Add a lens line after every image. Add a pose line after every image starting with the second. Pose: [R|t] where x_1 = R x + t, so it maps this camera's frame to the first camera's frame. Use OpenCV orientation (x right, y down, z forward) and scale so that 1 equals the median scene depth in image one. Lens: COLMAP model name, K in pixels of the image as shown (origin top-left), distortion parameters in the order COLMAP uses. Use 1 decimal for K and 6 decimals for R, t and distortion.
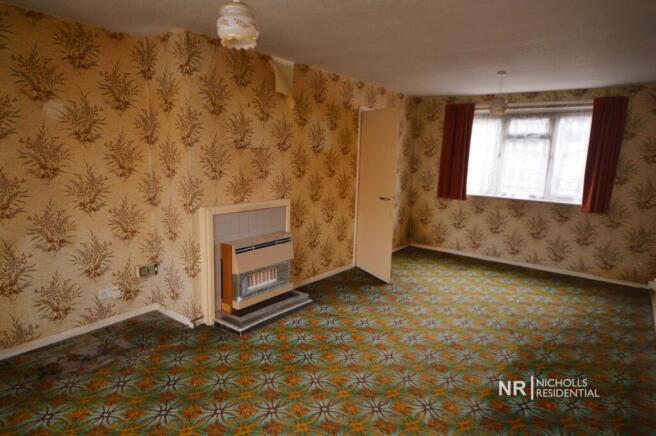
lens RADIAL K [[399.8, 0, 328.0], [0, 399.8, 218.0], [0, 0, 1]] dist [0.021950, 0.001159]
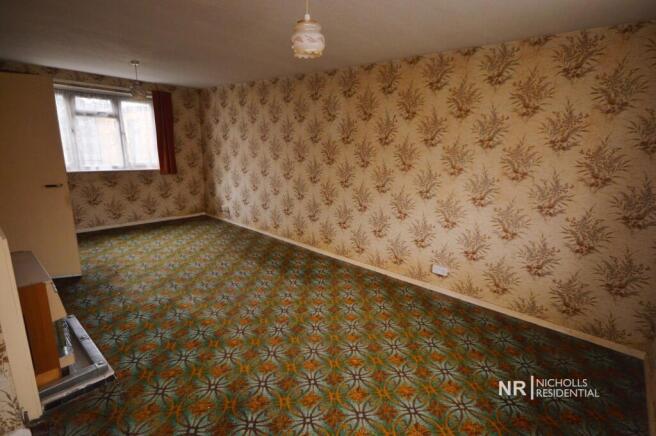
lens RADIAL K [[334.4, 0, 329.4], [0, 334.4, 225.6], [0, 0, 1]] dist [-0.000564, -0.000350]
pose [[0.061303, -0.268713, 0.961267, -0.569928], [0.128221, 0.957219, 0.259405, -0.081296], [-0.989849, 0.107353, 0.093135, 0.383944]]
